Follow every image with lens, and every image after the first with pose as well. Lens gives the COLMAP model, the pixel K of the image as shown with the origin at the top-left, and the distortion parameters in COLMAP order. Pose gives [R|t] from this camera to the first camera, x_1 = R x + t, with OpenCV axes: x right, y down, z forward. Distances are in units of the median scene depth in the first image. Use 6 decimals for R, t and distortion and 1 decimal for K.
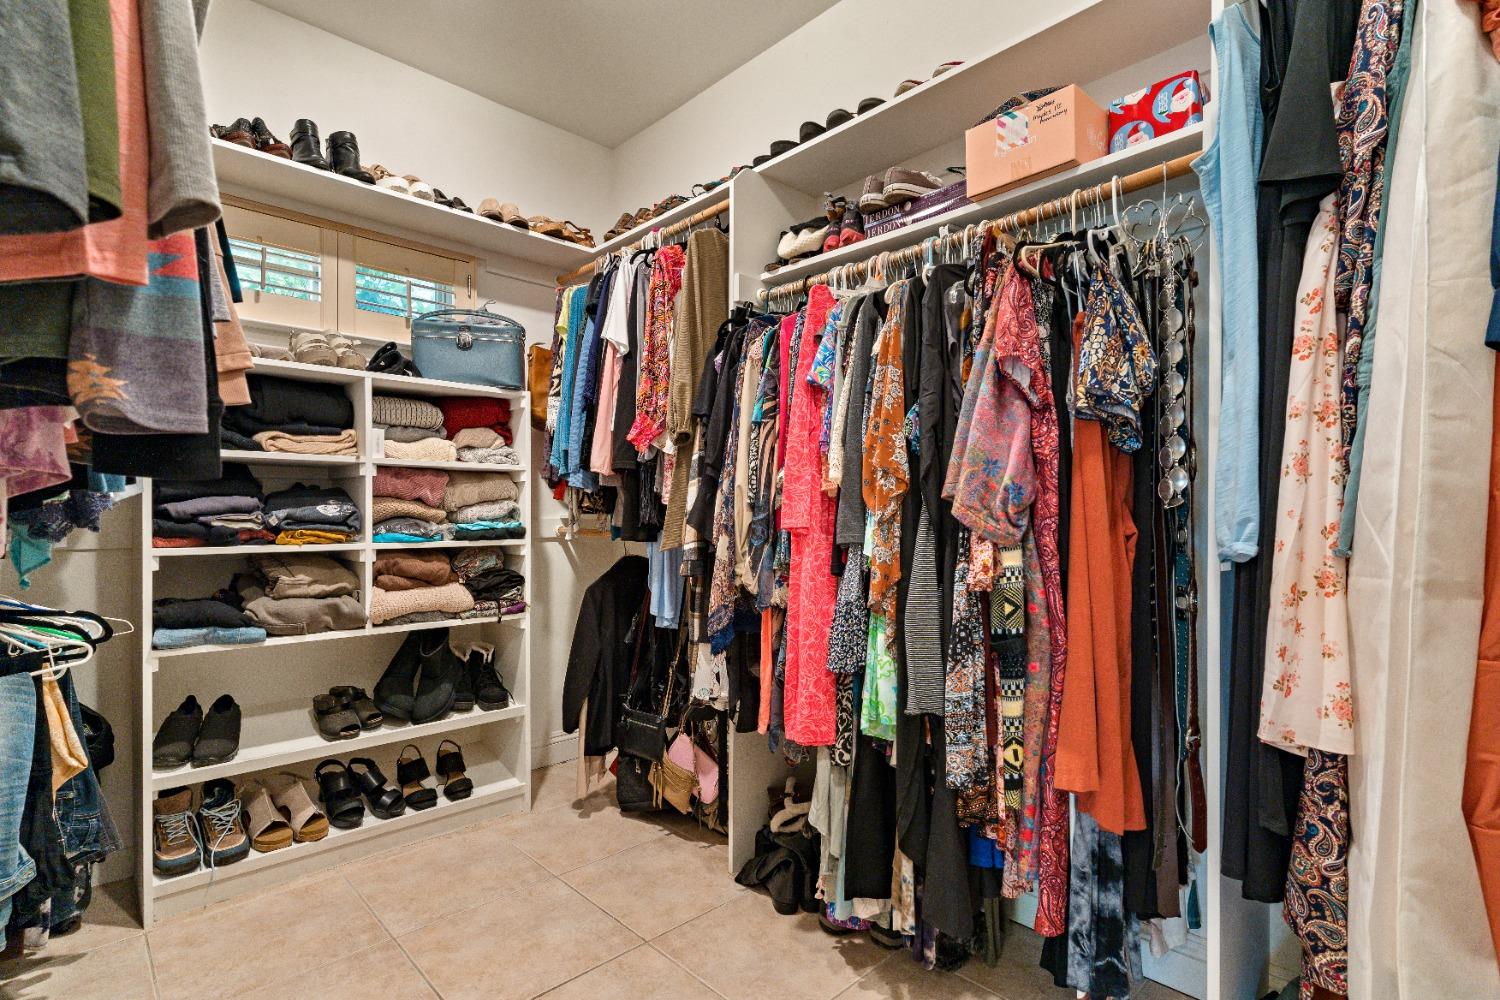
lens RADIAL K [[718.2, 0, 752.9], [0, 718.2, 503.6], [0, 0, 1]] dist [0.004983, -0.000901]
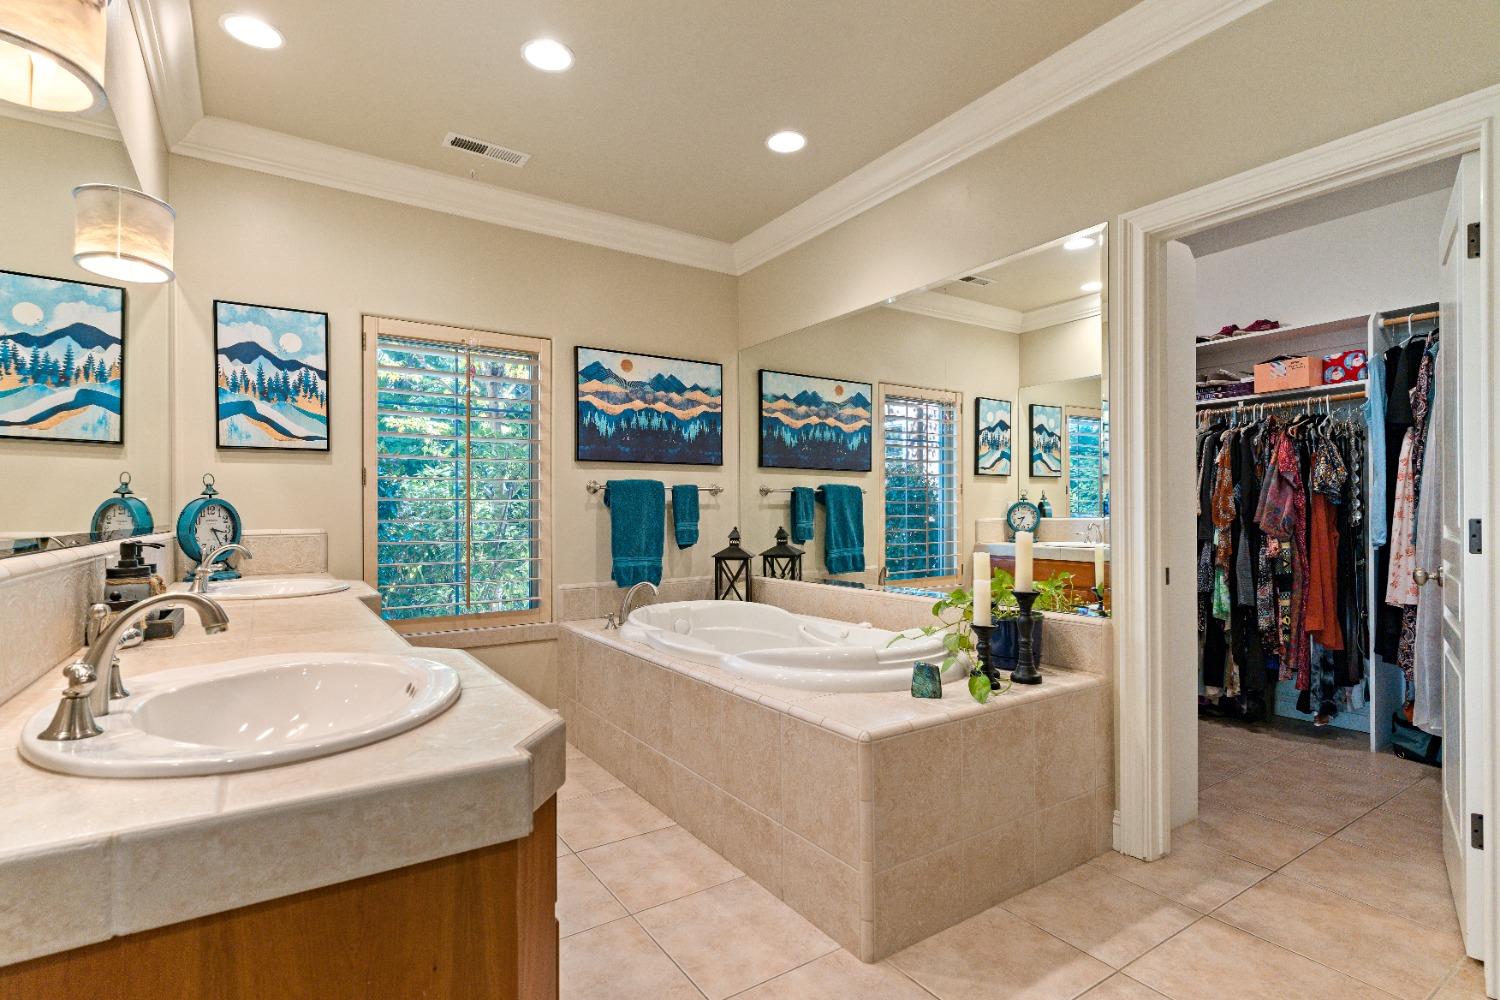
lens RADIAL K [[718.2, 0, 747.3], [0, 718.2, 500.2], [0, 0, 1]] dist [0.004983, -0.000901]
pose [[0.982917, -0.007087, -0.183914, -1.091989], [0.006591, 0.999973, -0.003311, -0.093292], [0.183932, 0.002042, 0.982937, -1.957939]]
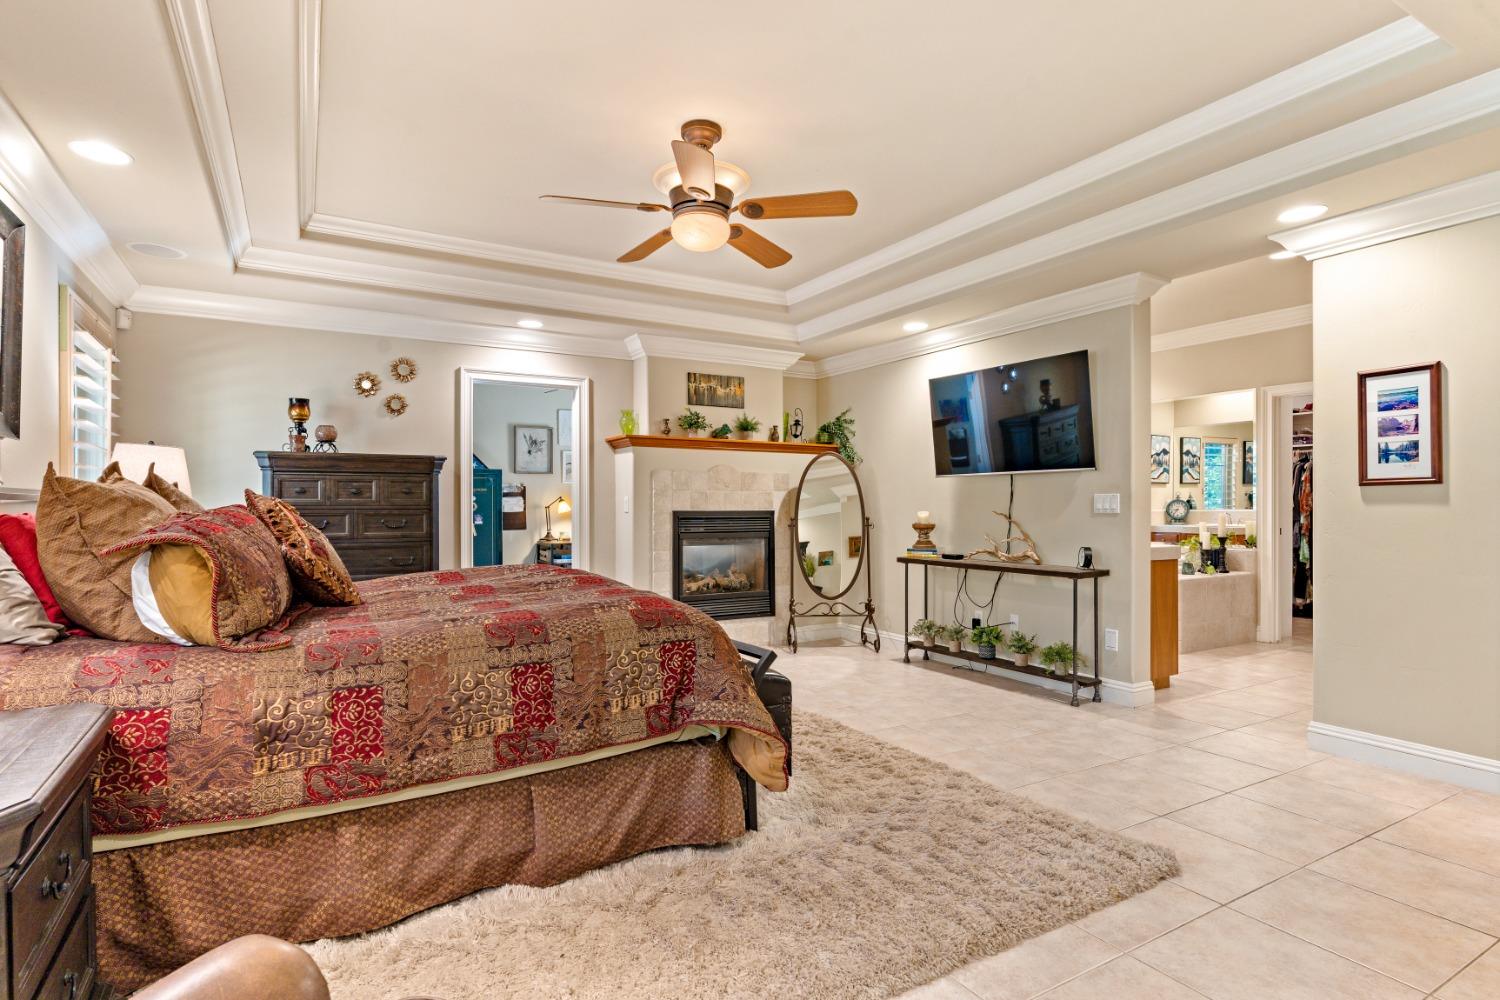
lens RADIAL K [[769.1, 0, 742.3], [0, 769.1, 500.5], [0, 0, 1]] dist [0.001588, 0.000409]
pose [[0.970726, -0.006790, -0.240095, -2.483755], [0.008499, 0.999945, 0.006080, -0.155173], [0.240040, -0.007942, 0.970730, -5.436680]]
